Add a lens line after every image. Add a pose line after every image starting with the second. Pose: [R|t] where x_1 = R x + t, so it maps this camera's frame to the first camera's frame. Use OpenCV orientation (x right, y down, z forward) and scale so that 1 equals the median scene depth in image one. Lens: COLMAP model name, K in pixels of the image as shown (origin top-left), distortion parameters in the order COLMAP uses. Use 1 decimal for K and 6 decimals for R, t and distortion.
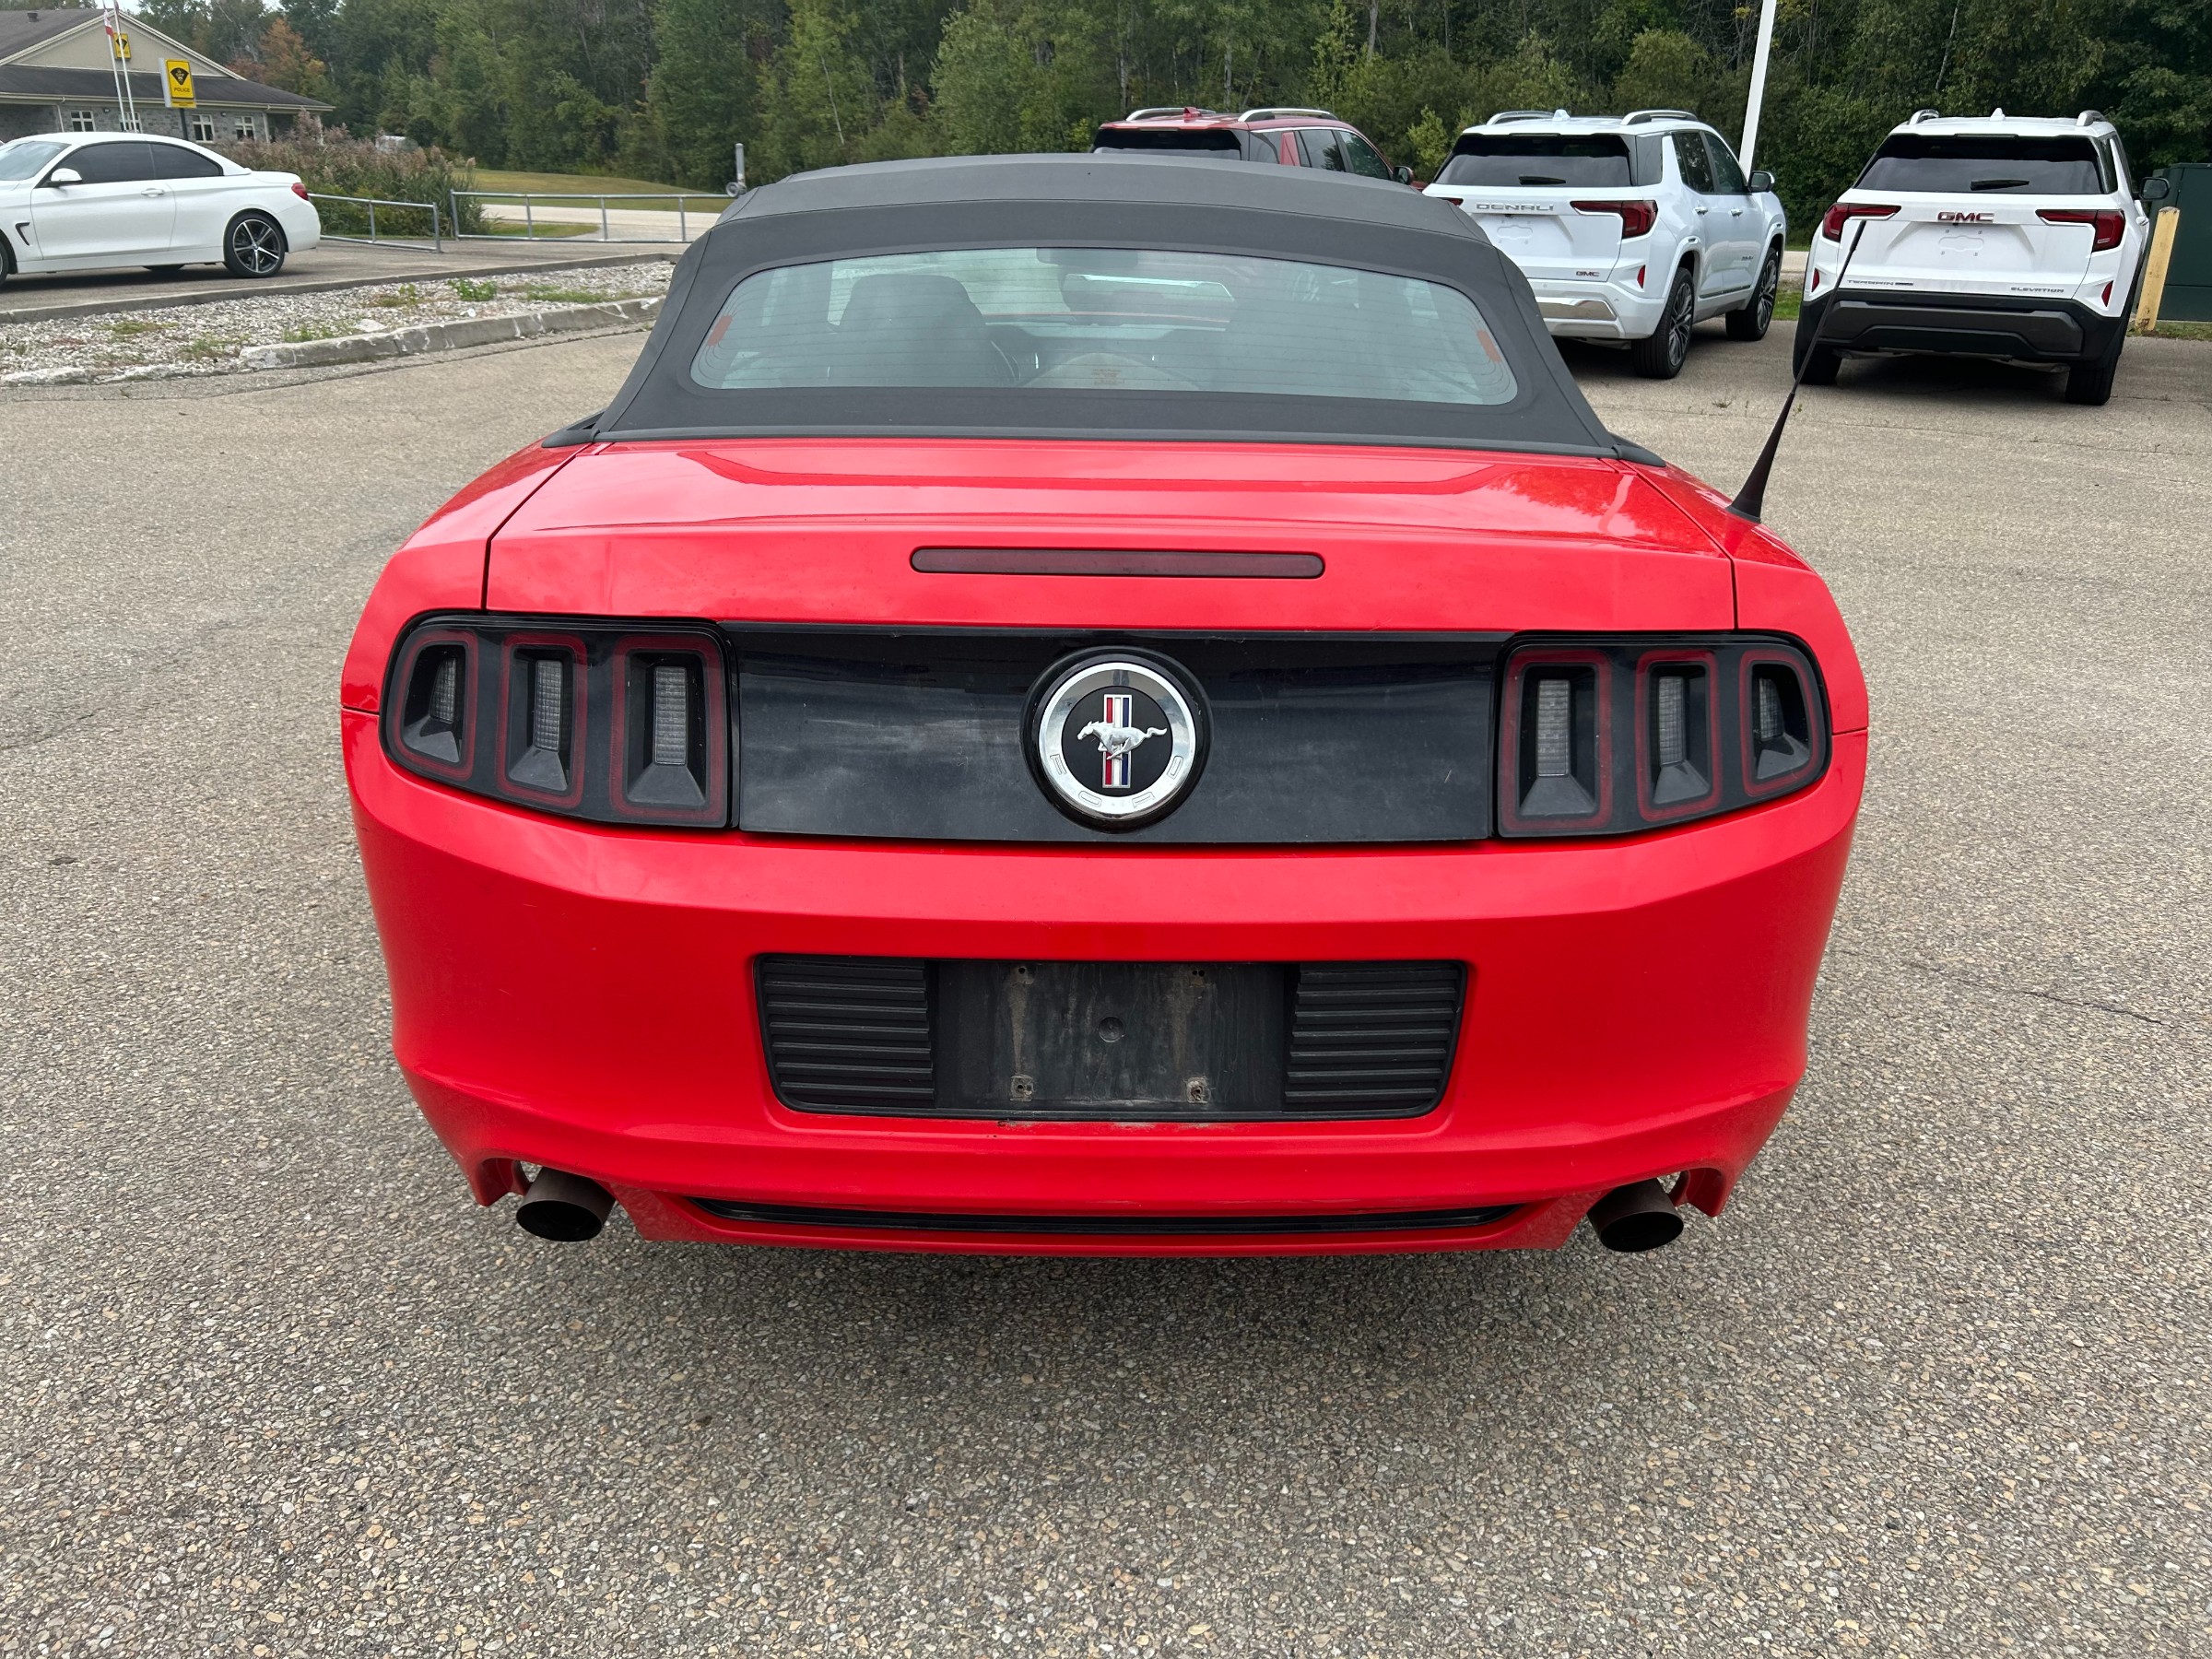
lens RADIAL K [[1685.3, 0, 1104.5], [0, 1685.3, 817.3], [0, 0, 1]] dist [0.038585, -0.043894]
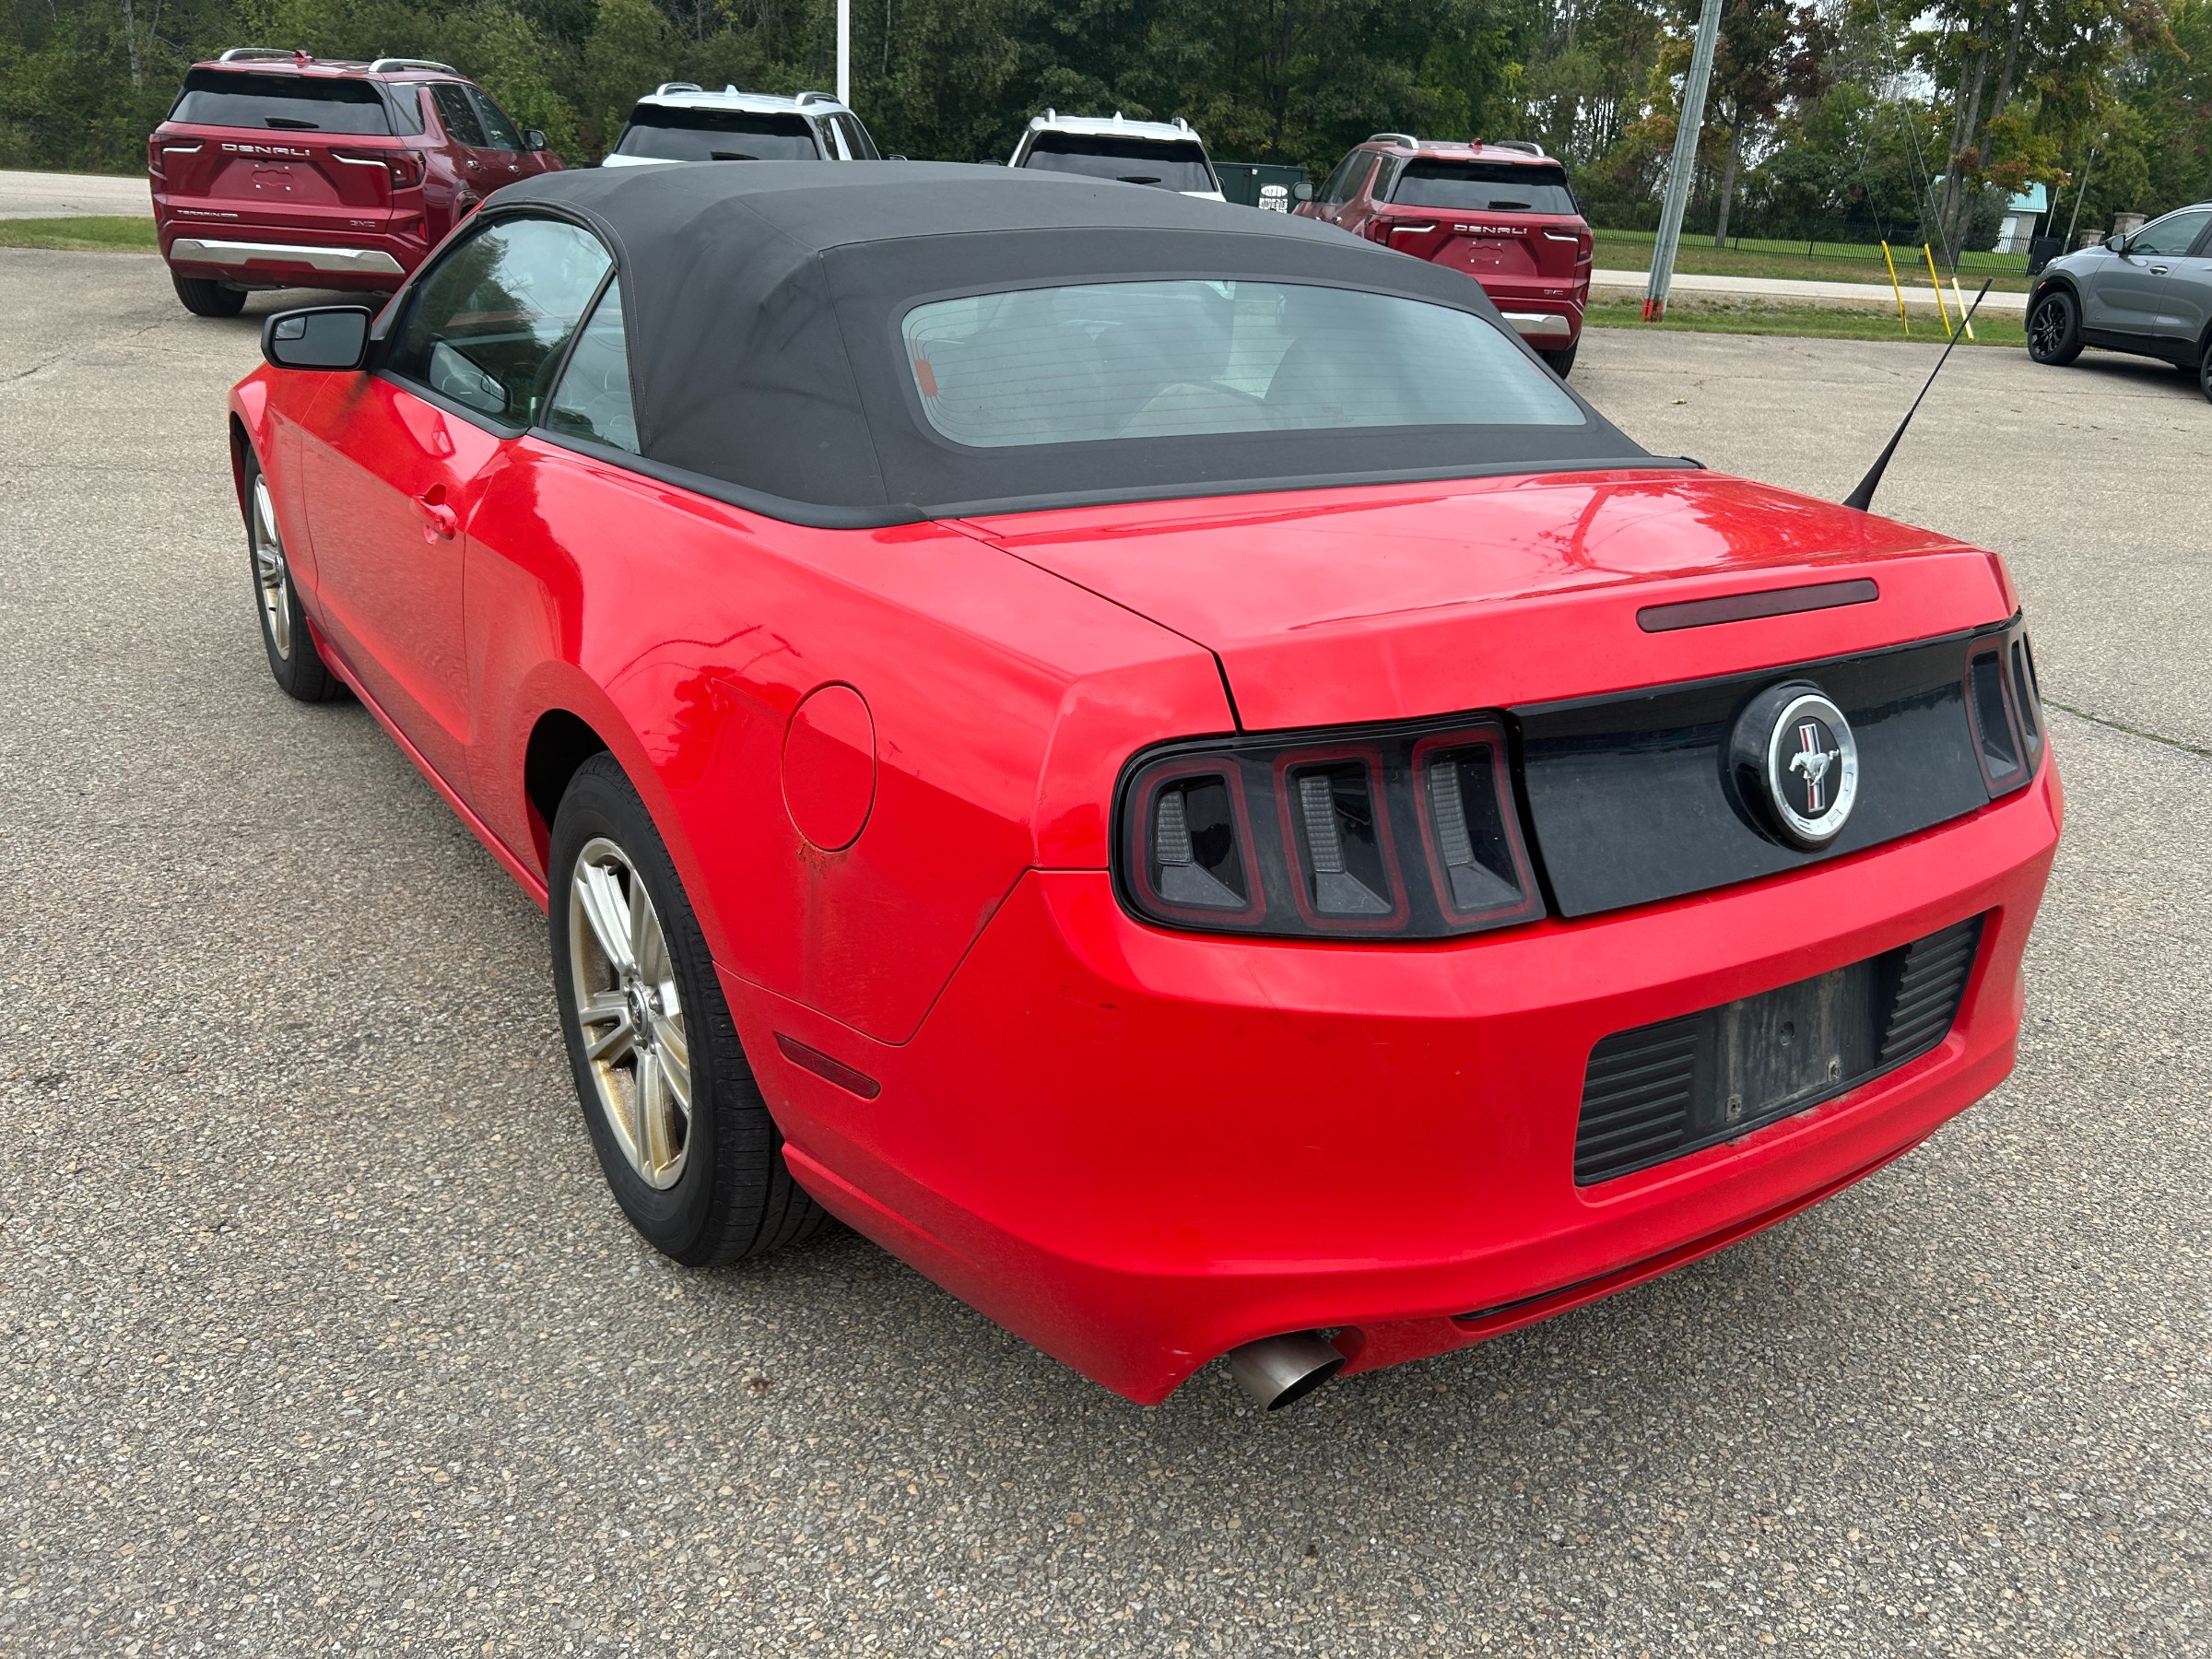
lens RADIAL K [[1685.3, 0, 1095.7], [0, 1685.3, 839.8], [0, 0, 1]] dist [0.038585, -0.043894]
pose [[0.831828, -0.171829, 0.527765, -0.355807], [0.154482, 0.984975, 0.077202, -0.057678], [-0.533101, 0.017312, 0.845874, 0.121981]]
